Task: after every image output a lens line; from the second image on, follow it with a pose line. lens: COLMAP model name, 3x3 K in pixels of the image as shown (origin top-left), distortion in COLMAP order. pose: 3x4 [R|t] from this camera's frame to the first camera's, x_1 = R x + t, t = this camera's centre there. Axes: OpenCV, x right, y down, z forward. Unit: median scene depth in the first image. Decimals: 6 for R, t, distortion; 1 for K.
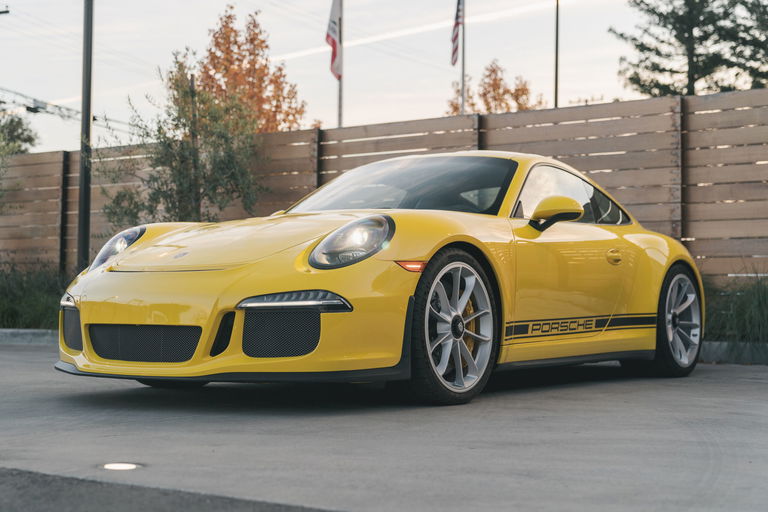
lens RADIAL K [[1188.9, 0, 384.7], [0, 1188.9, 257.6], [0, 0, 1]] dist [-0.055221, 0.000000]
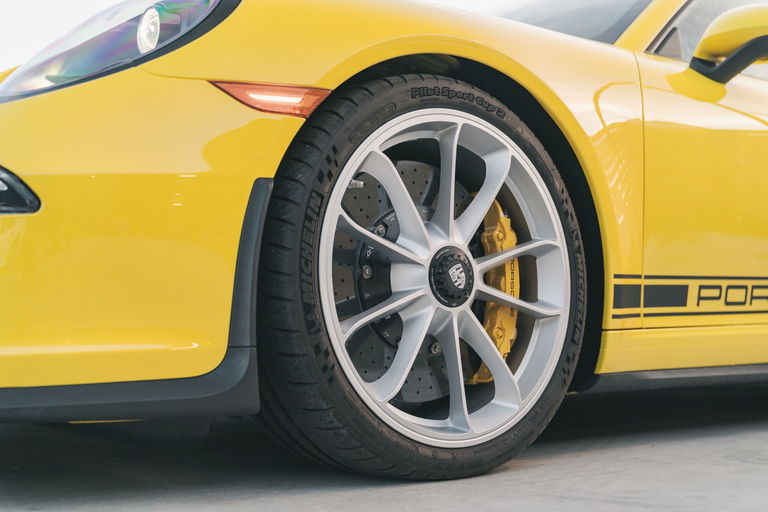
lens RADIAL K [[1051.2, 0, 383.5], [0, 1051.2, 252.1], [0, 0, 1]] dist [-0.033958, 0.000000]
pose [[0.960125, -0.023026, -0.278621, 0.134756], [0.014936, 0.999404, -0.031123, 0.060362], [0.279172, 0.025721, 0.959897, 0.662391]]
